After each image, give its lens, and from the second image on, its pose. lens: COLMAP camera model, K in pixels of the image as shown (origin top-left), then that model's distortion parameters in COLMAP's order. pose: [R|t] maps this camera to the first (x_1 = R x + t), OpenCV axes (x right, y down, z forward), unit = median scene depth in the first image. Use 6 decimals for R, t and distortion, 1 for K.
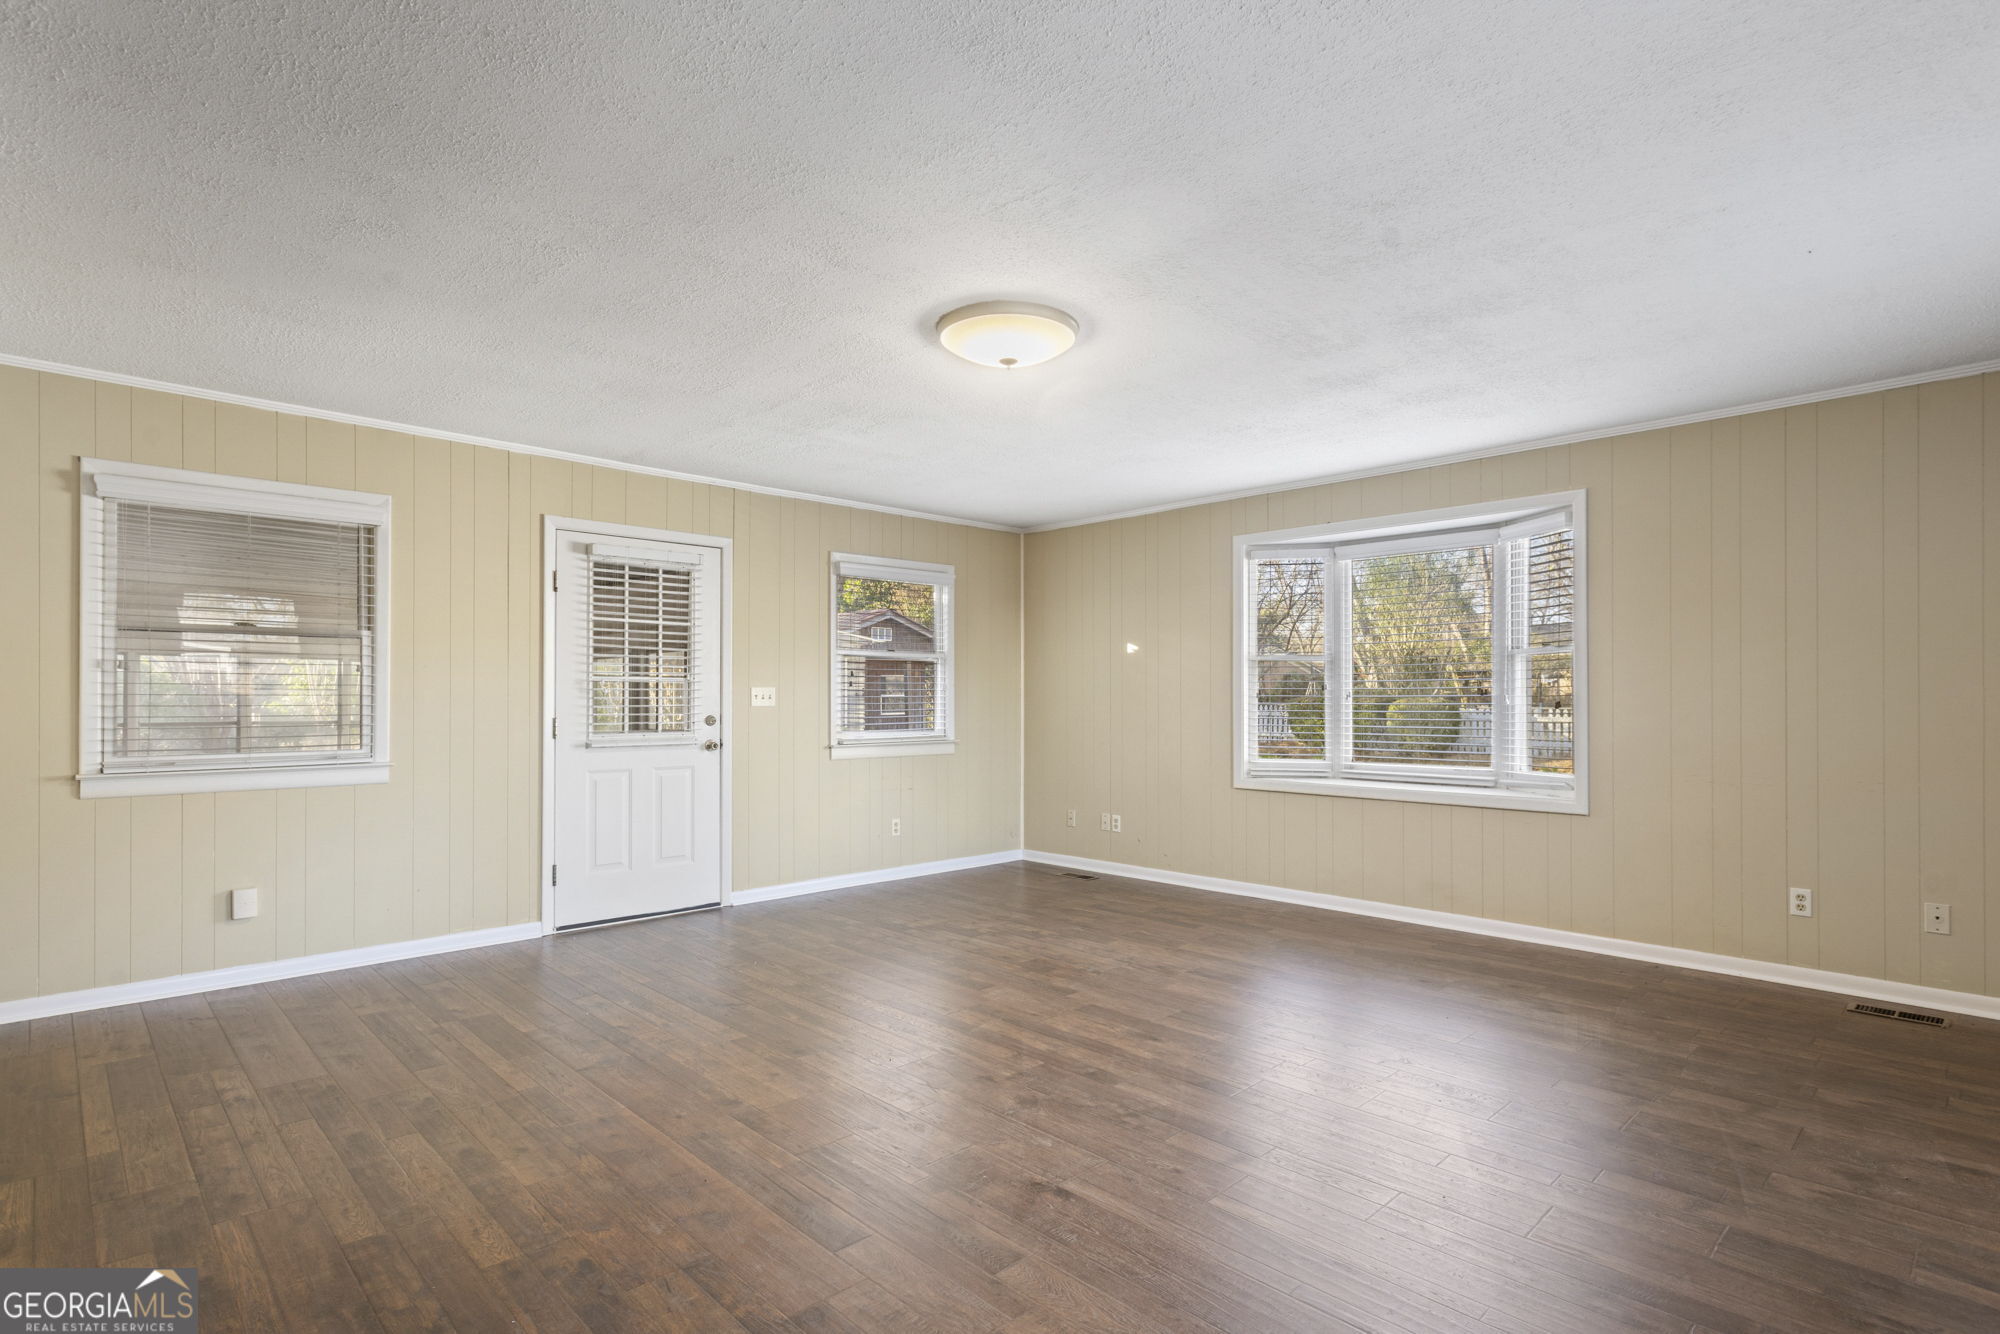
lens RADIAL K [[1002.3, 0, 1001.9], [0, 1002.3, 693.2], [0, 0, 1]] dist [0.001814, 0.000412]
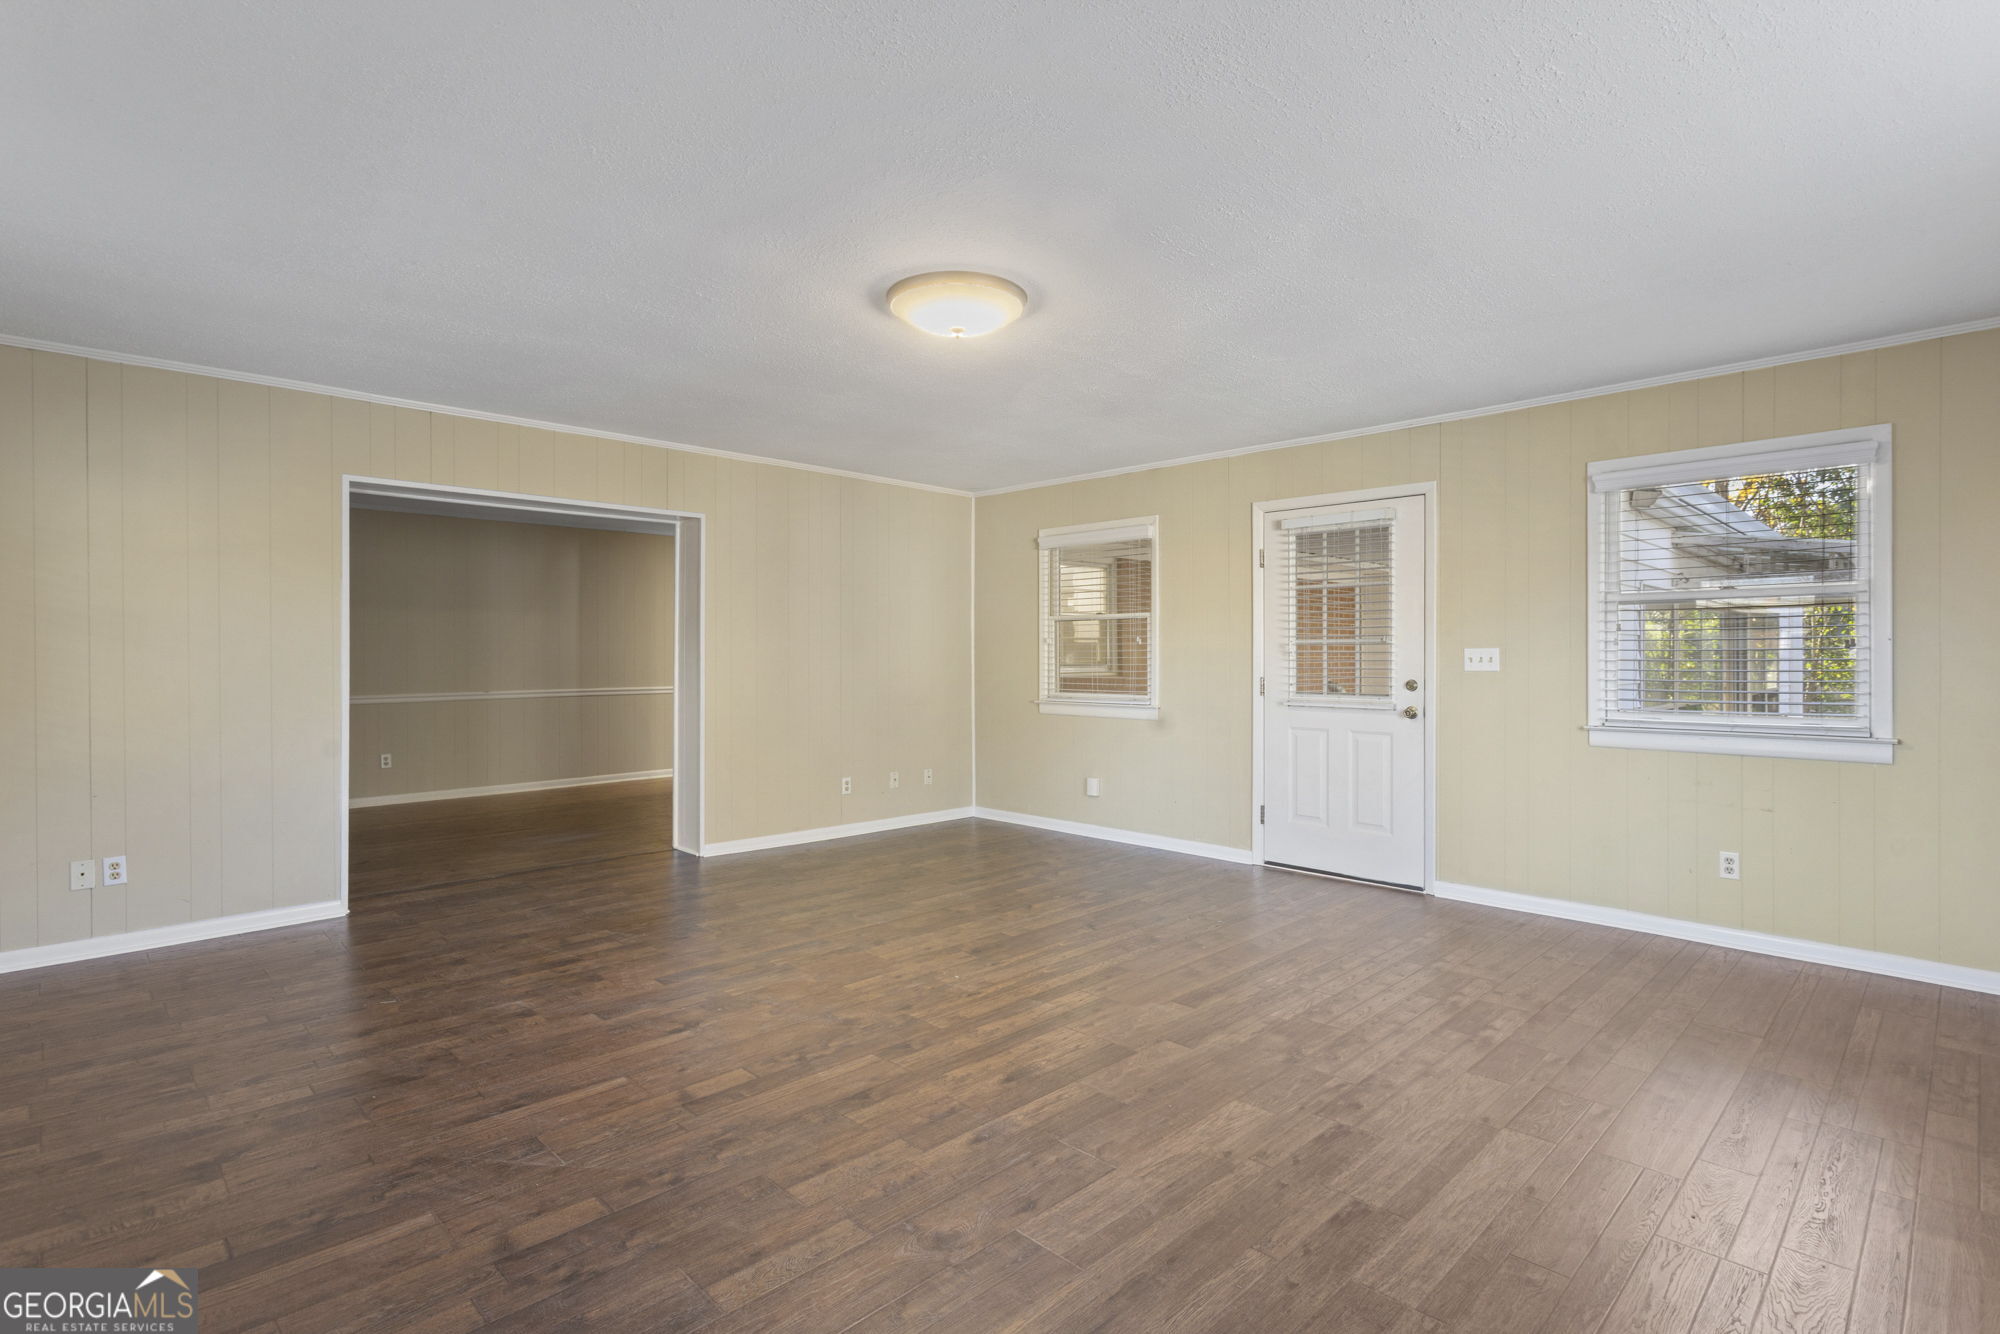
lens RADIAL K [[961.4, 0, 1002.3], [0, 961.4, 663.2], [0, 0, 1]] dist [-0.000660, 0.000576]
pose [[0.006293, 0.003320, -0.999975, 0.605990], [0.001565, 0.999993, 0.003329, 0.003497], [0.999979, -0.001586, 0.006288, 0.646617]]
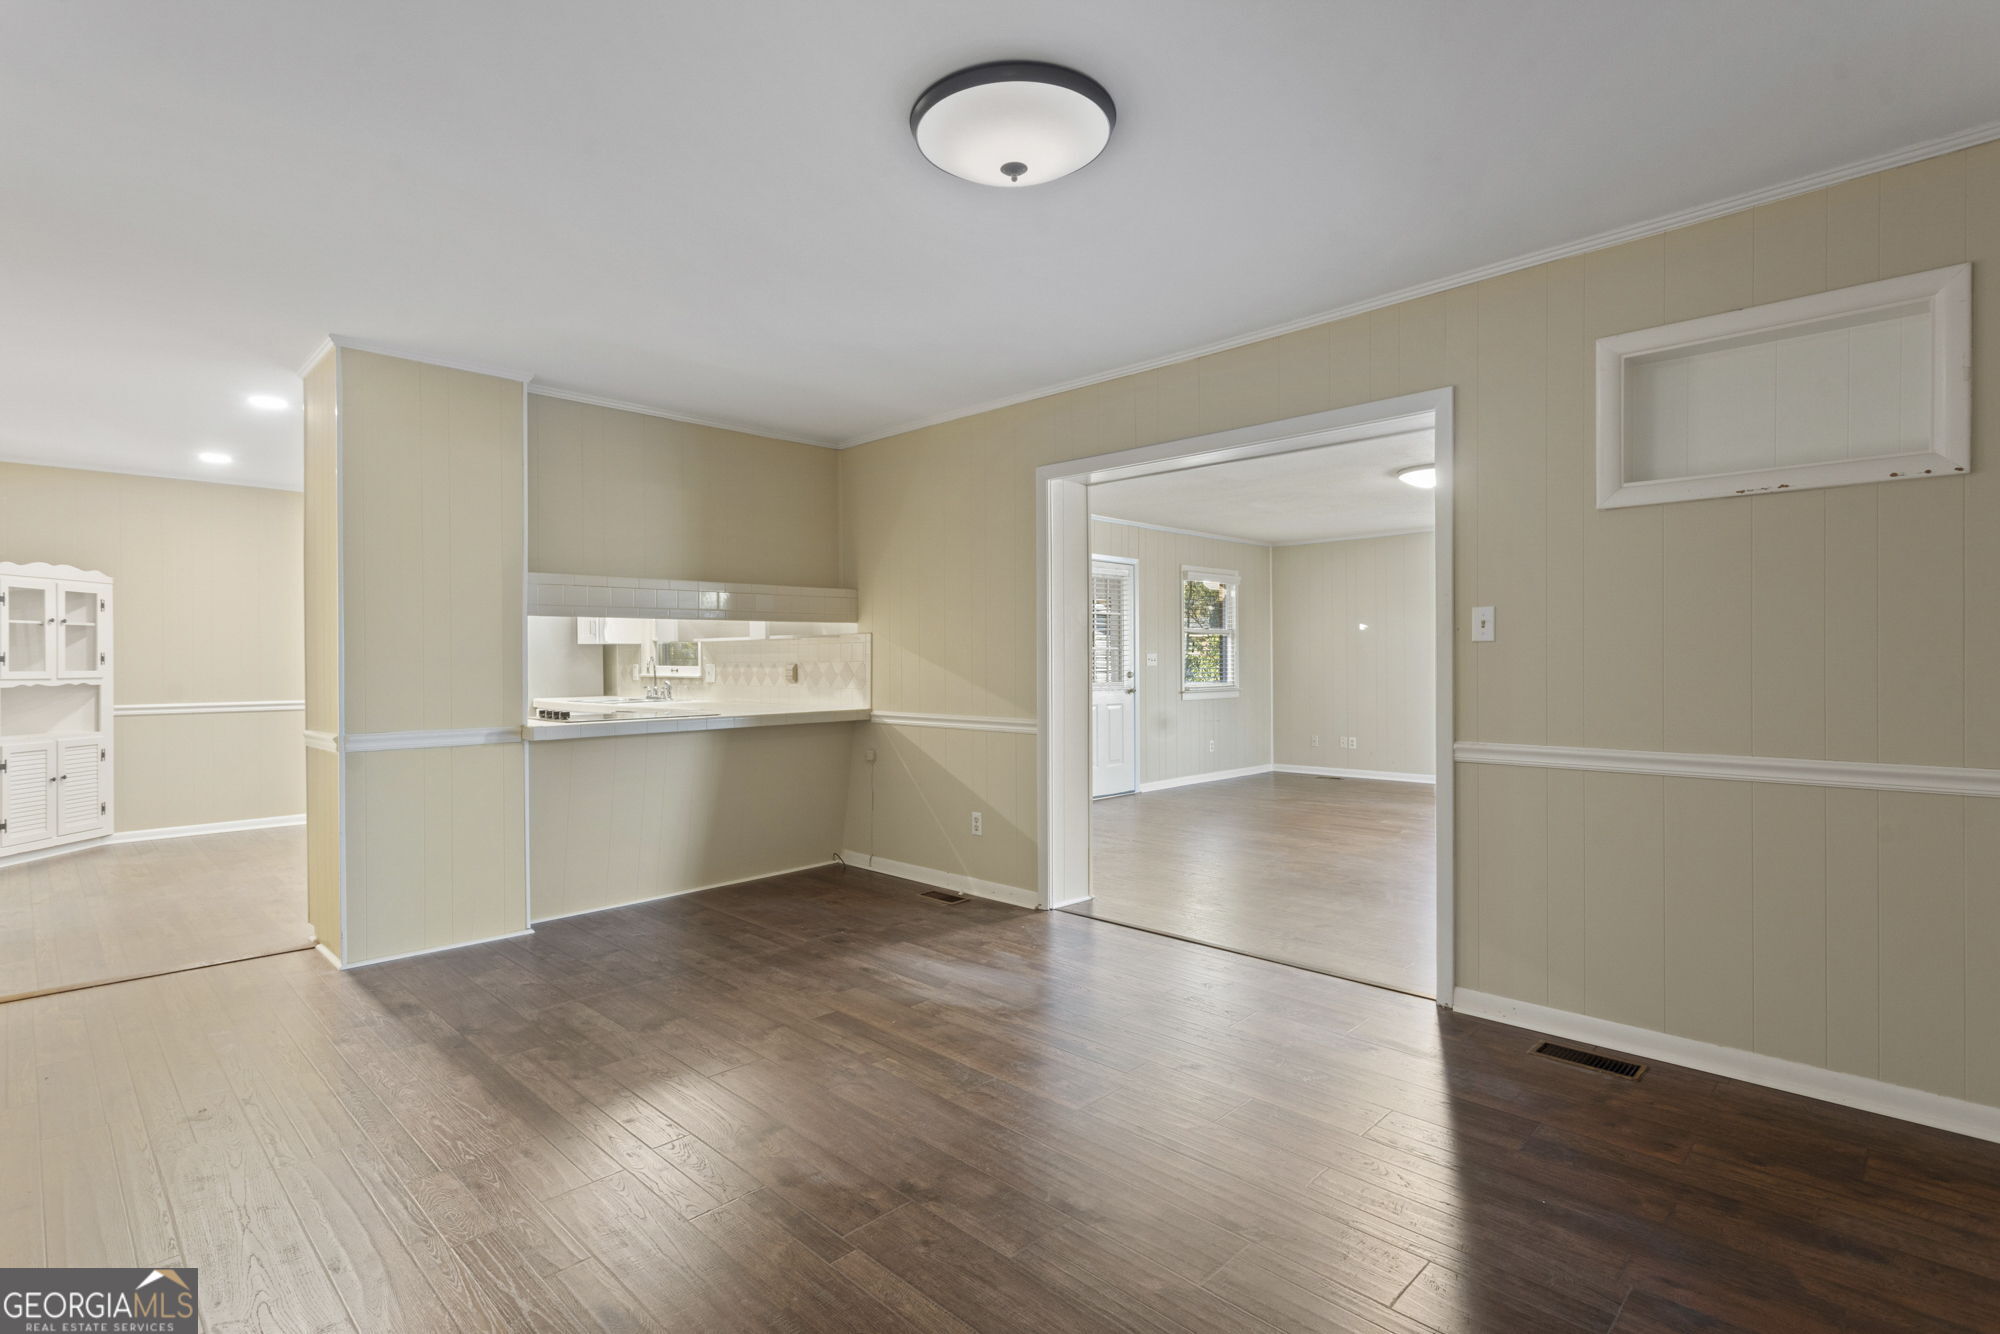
lens RADIAL K [[961.4, 0, 1002.3], [0, 961.4, 663.2], [0, 0, 1]] dist [-0.000660, 0.000576]
pose [[0.999757, -0.001710, 0.021972, -0.545890], [0.001525, 0.999963, 0.008448, -0.004214], [-0.021986, -0.008412, 0.999723, -0.528900]]
